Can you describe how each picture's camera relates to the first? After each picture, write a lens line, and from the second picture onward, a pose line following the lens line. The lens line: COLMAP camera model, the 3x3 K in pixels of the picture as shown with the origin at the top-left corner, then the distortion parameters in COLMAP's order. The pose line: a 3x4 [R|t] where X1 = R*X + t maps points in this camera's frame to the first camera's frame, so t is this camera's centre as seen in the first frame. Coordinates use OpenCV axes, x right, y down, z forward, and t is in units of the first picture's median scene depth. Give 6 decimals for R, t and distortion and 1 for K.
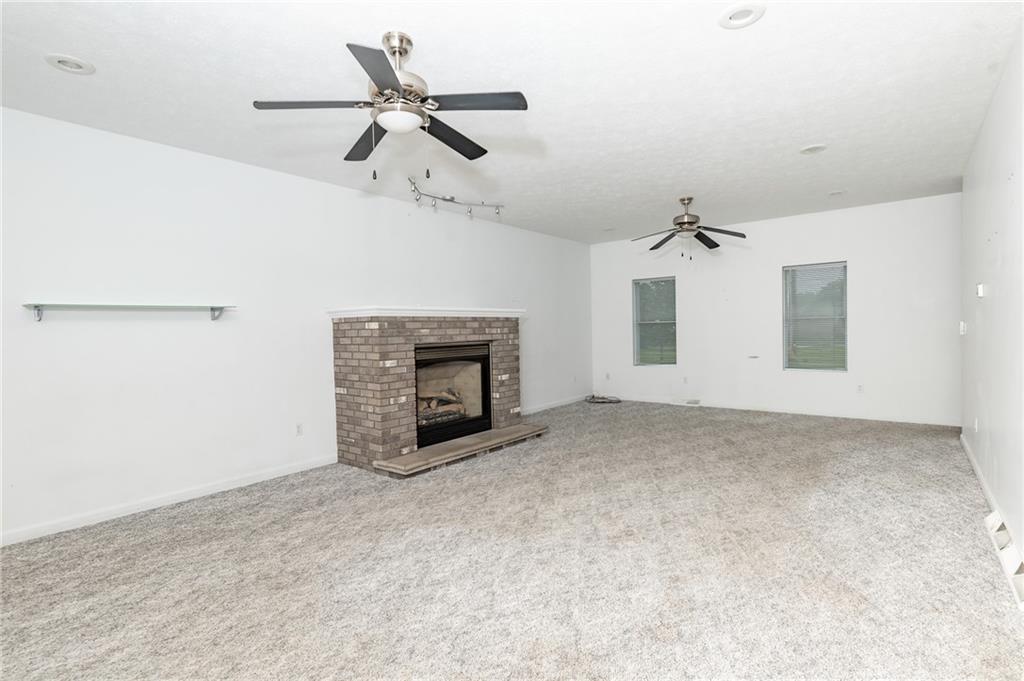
lens RADIAL K [[482.3, 0, 500.8], [0, 482.3, 361.2], [0, 0, 1]] dist [-0.000067, -0.002185]
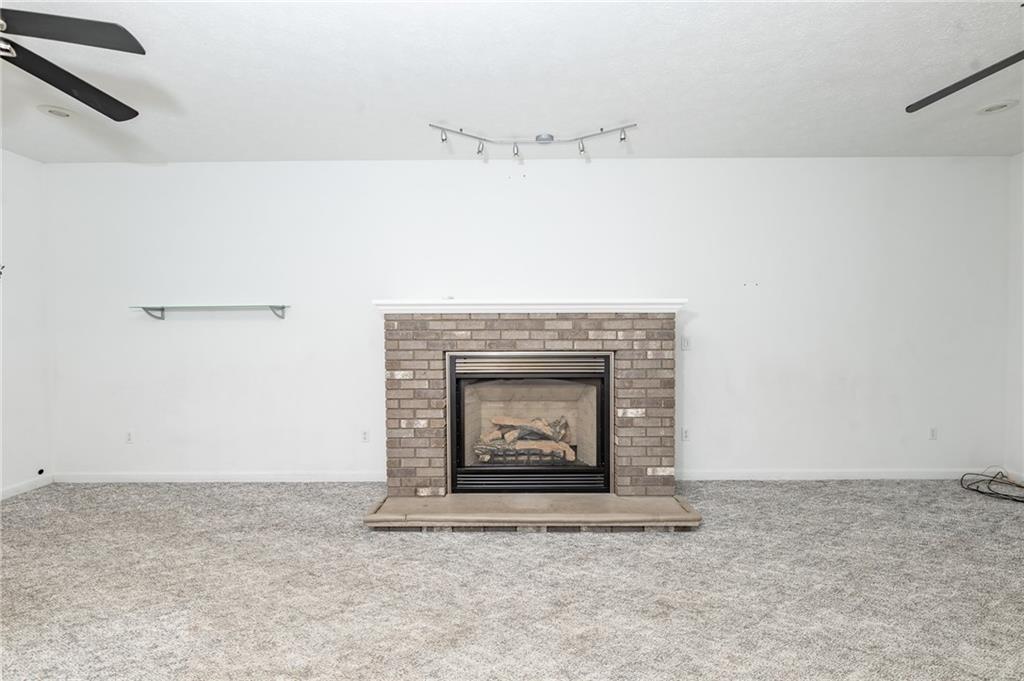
lens RADIAL K [[482.3, 0, 502.9], [0, 482.3, 344.0], [0, 0, 1]] dist [-0.000067, -0.002185]
pose [[0.632672, 0.050853, -0.772749, 0.427829], [-0.059983, 0.998062, 0.016570, -0.061626], [0.772094, 0.035869, 0.634496, 0.581221]]
